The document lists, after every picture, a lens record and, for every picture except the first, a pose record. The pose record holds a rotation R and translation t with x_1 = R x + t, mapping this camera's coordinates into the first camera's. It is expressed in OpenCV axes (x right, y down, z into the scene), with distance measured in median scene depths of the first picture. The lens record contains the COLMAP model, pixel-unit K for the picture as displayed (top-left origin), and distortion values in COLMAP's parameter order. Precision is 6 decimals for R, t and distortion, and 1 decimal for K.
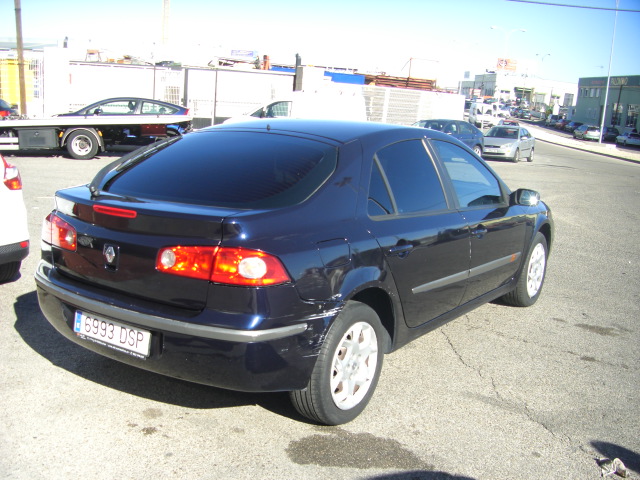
lens RADIAL K [[720.4, 0, 290.3], [0, 720.4, 298.8], [0, 0, 1]] dist [-0.178054, 0.104774]
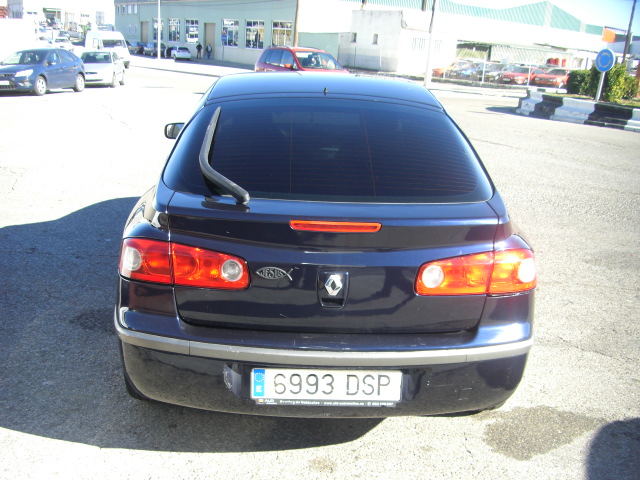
lens RADIAL K [[720.4, 0, 290.3], [0, 720.4, 298.8], [0, 0, 1]] dist [-0.178054, 0.104774]
pose [[0.809177, -0.216499, 0.546224, -0.653789], [0.157124, 0.975516, 0.153887, -0.159340], [-0.566166, -0.038697, 0.823382, 0.386055]]
